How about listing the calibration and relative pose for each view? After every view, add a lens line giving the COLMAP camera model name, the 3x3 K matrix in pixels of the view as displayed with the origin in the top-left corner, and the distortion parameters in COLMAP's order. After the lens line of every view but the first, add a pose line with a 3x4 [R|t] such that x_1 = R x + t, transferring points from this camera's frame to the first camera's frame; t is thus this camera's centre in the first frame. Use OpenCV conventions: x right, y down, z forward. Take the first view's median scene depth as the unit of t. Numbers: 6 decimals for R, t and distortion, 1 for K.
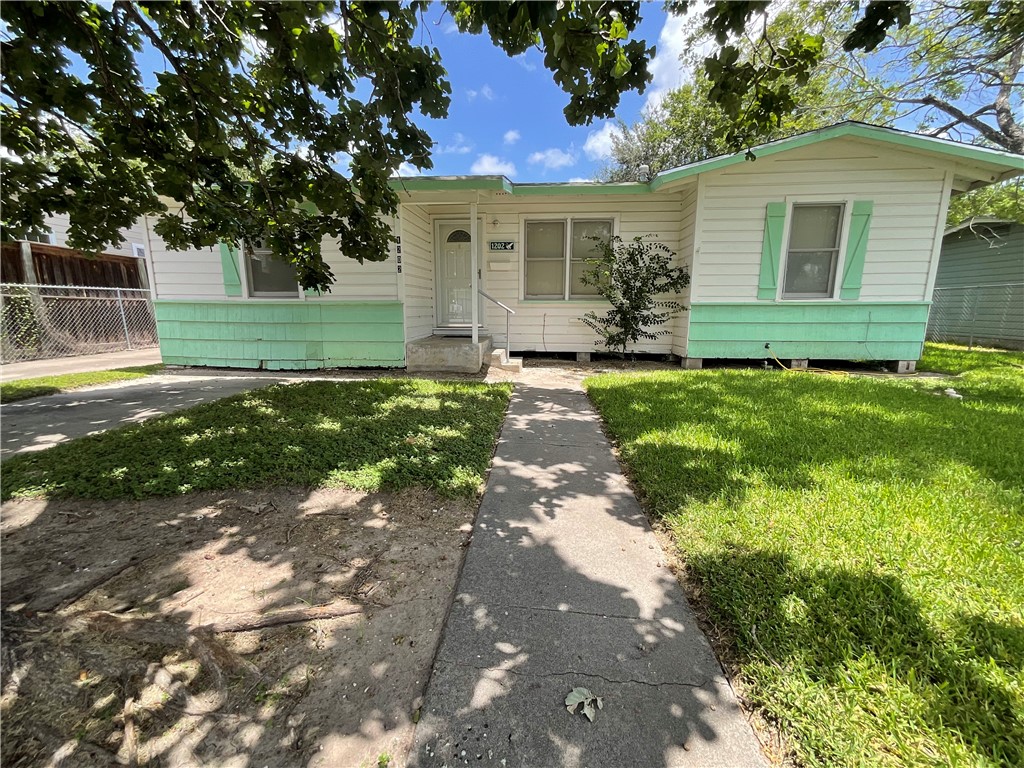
lens RADIAL K [[412.2, 0, 514.0], [0, 412.2, 385.5], [0, 0, 1]] dist [-0.002232, 0.000093]
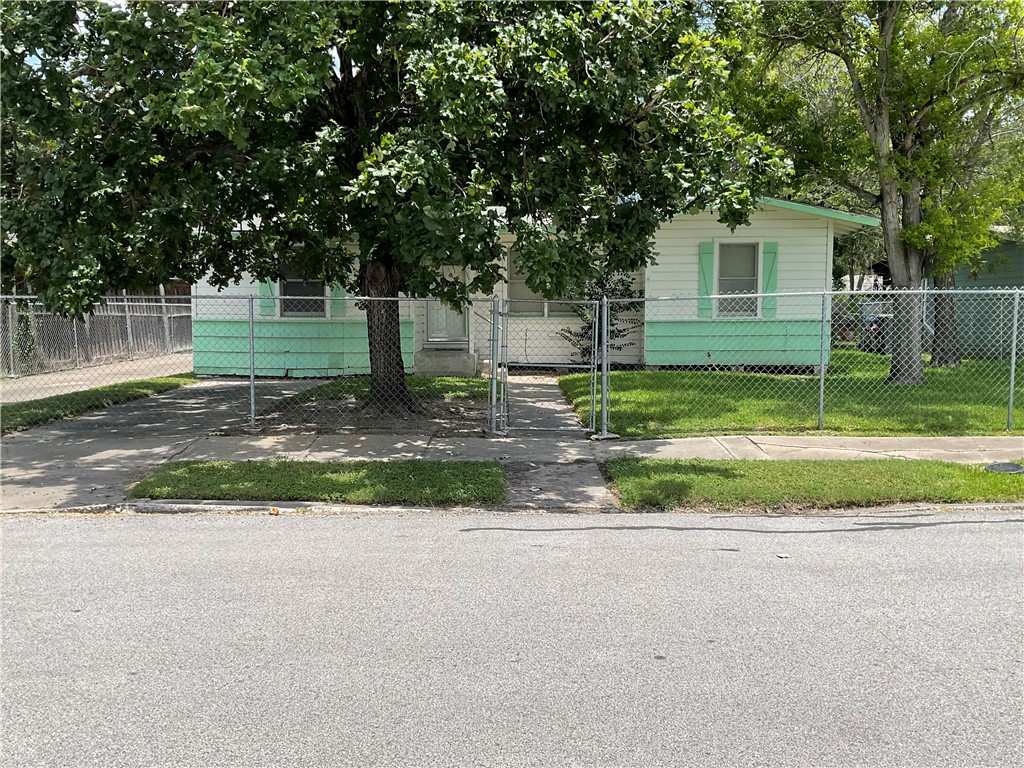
lens RADIAL K [[895.0, 0, 511.5], [0, 895.0, 384.4], [0, 0, 1]] dist [0.021010, 0.001913]
pose [[0.997786, -0.007996, 0.066030, -0.147373], [0.014838, 0.994488, -0.103794, 0.262648], [-0.064836, 0.104544, 0.992405, -1.608759]]
